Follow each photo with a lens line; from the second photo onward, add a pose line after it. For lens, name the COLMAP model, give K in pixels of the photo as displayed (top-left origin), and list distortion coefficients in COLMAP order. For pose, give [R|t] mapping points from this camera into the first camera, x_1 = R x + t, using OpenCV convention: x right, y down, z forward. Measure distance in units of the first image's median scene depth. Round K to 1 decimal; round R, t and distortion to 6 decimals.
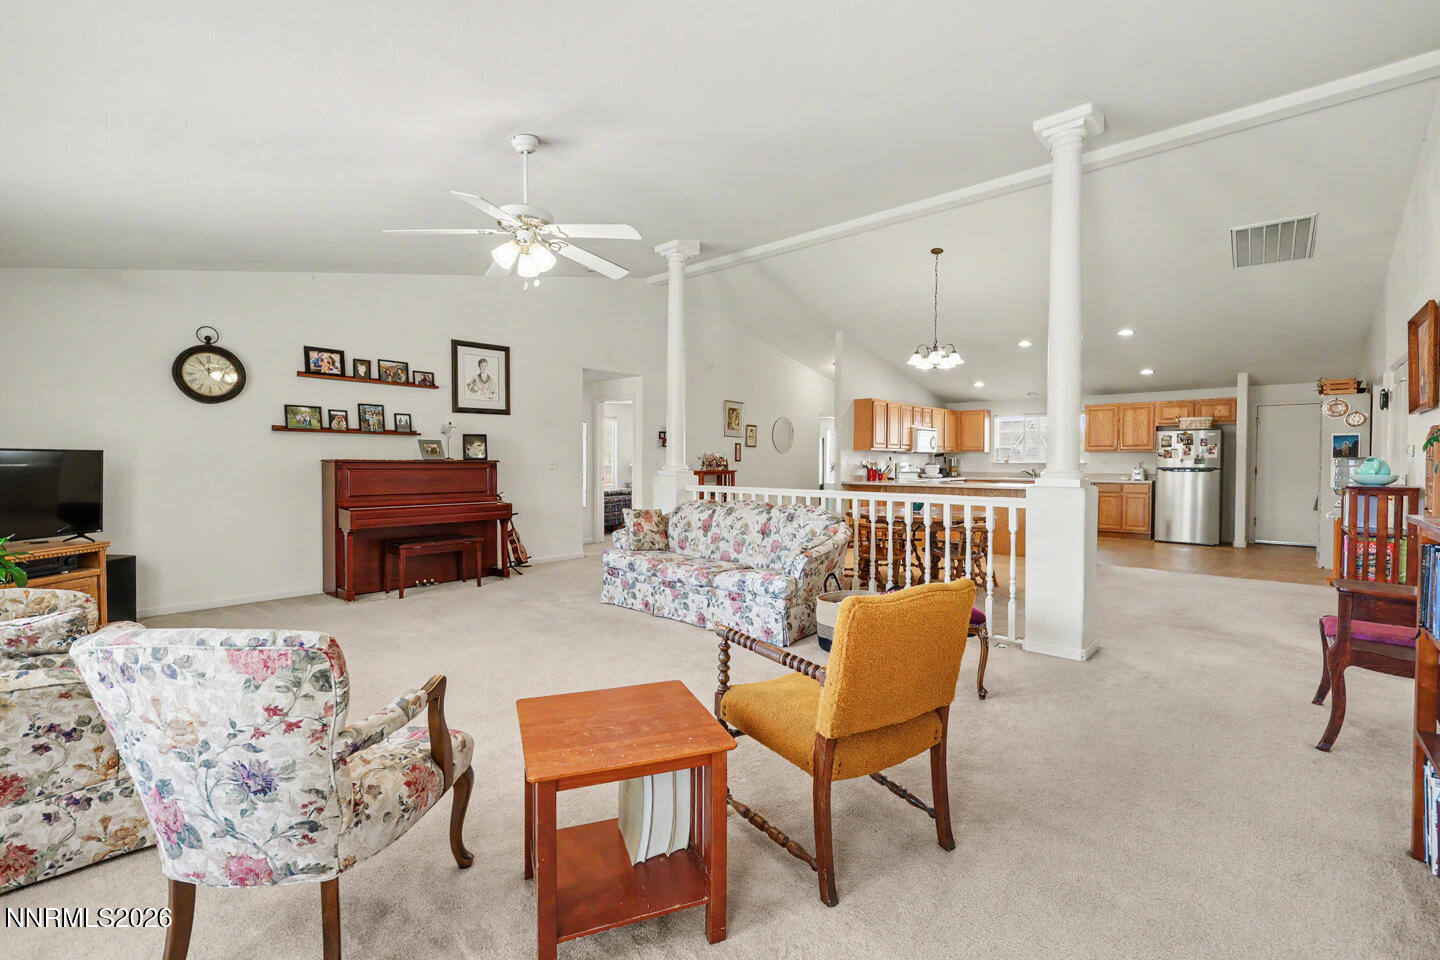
lens RADIAL K [[621.6, 0, 725.7], [0, 621.6, 474.6], [0, 0, 1]] dist [0.000006, 0.000630]
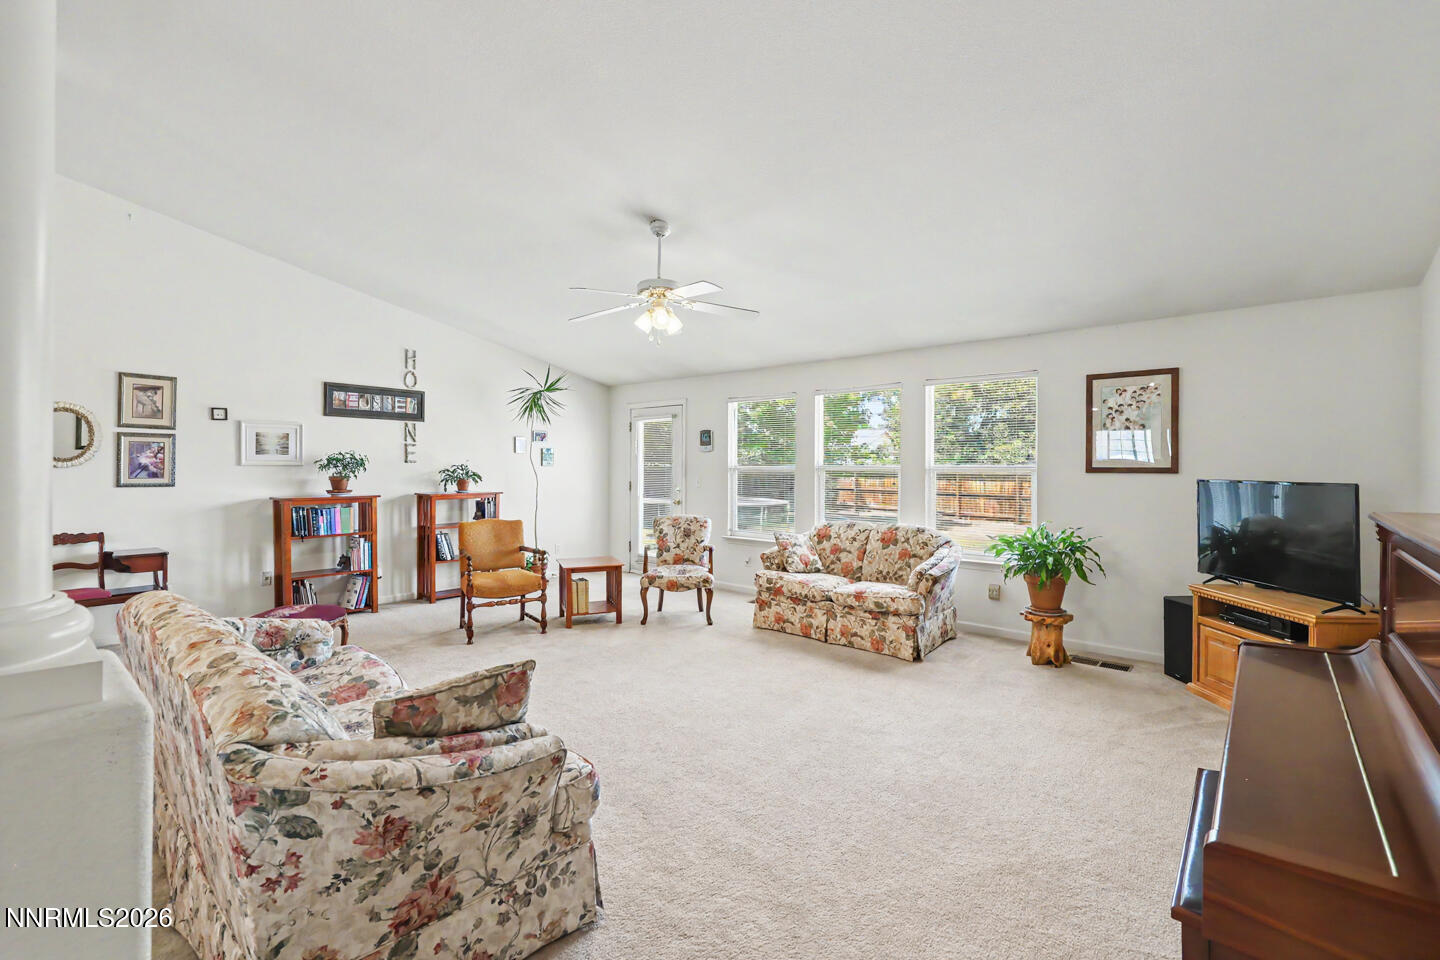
lens RADIAL K [[630.7, 0, 726.5], [0, 630.7, 468.2], [0, 0, 1]] dist [-0.001714, -0.000026]
pose [[-0.999434, -0.010880, -0.031818, -0.234137], [-0.011630, 0.999657, 0.023472, -0.047544], [0.031552, 0.023829, -0.999218, 1.238464]]
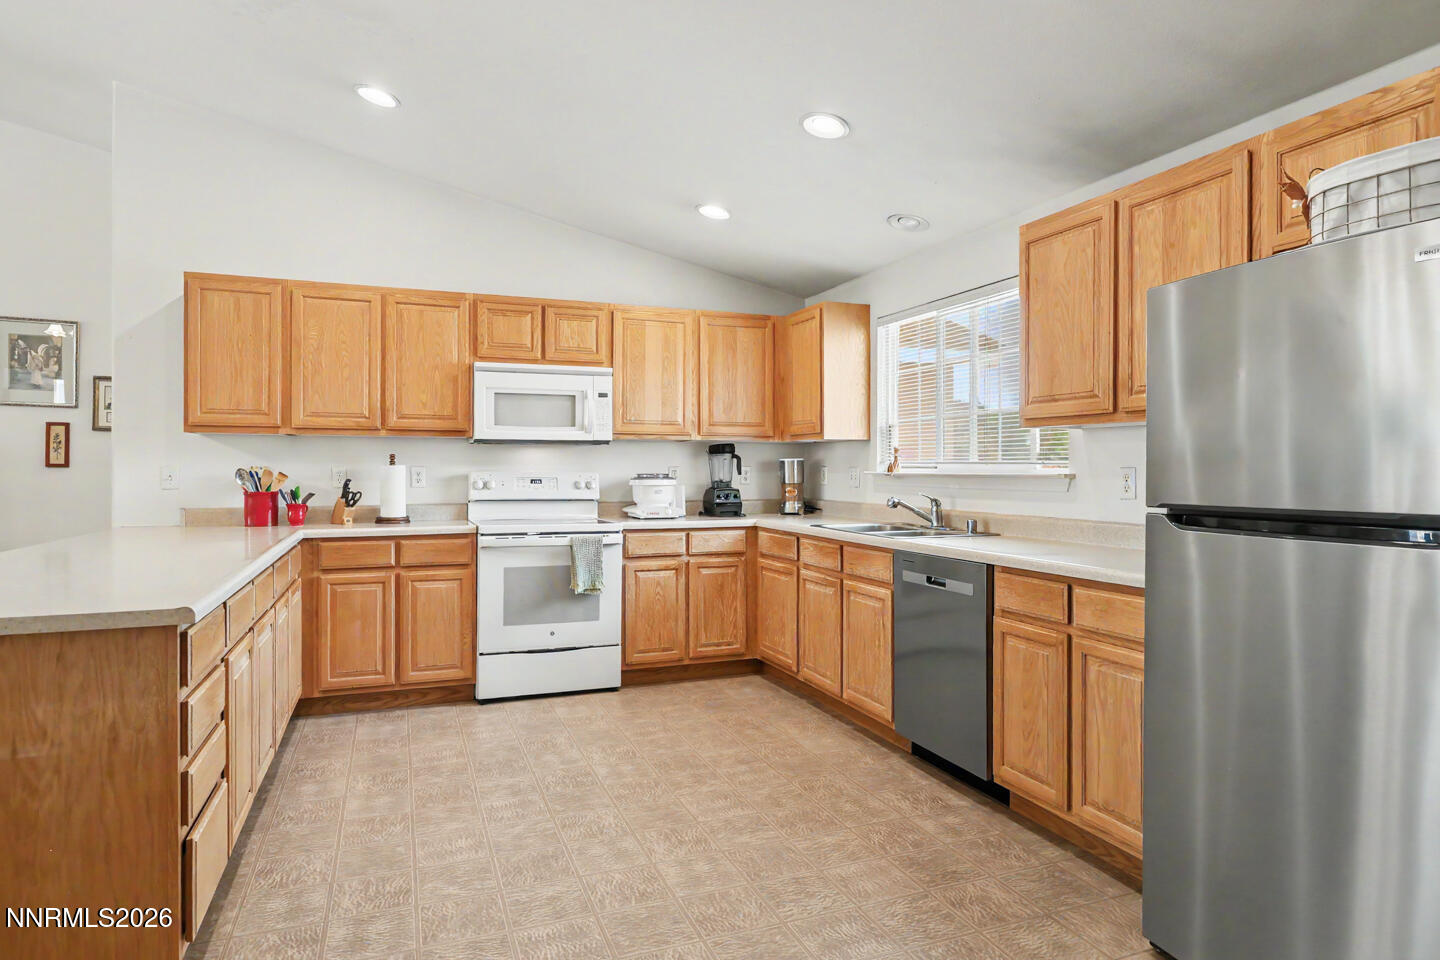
lens RADIAL K [[836.9, 0, 715.2], [0, 836.9, 464.8], [0, 0, 1]] dist [-0.014844, 0.000941]
pose [[0.897561, -0.000408, -0.440891, 1.113418], [-0.012463, 0.999576, -0.026296, -0.023426], [0.440715, 0.029097, 0.897175, 1.217502]]
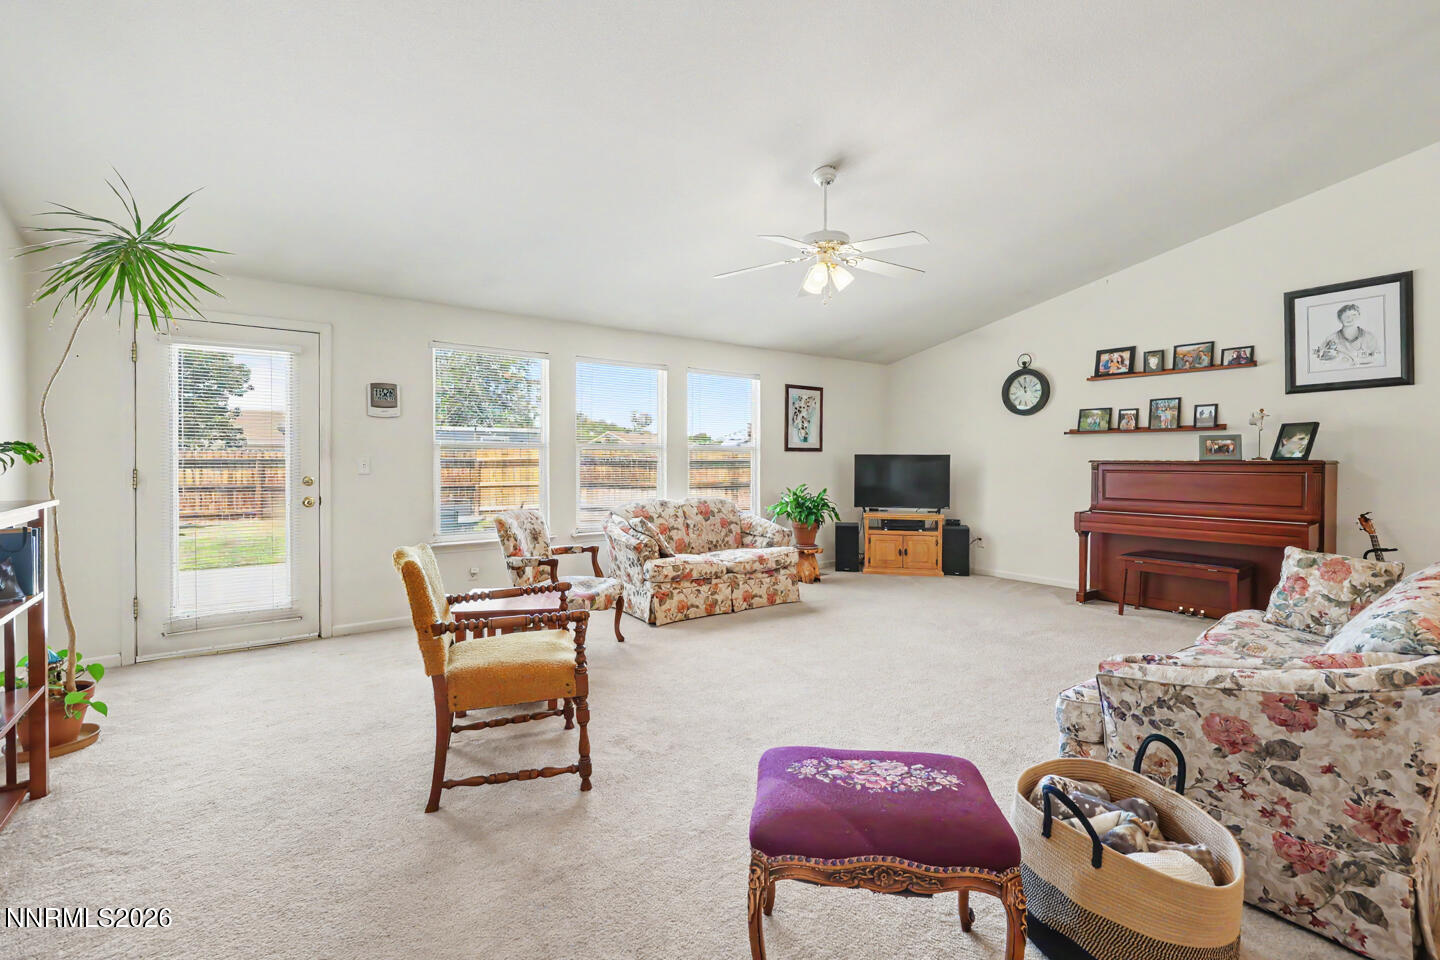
lens RADIAL K [[630.7, 0, 726.5], [0, 630.7, 468.2], [0, 0, 1]] dist [-0.001714, -0.000026]
pose [[-0.189014, 0.006376, -0.981954, 0.448419], [-0.025468, 0.999611, 0.011393, -0.007387], [0.981644, 0.027161, -0.188778, 0.571552]]
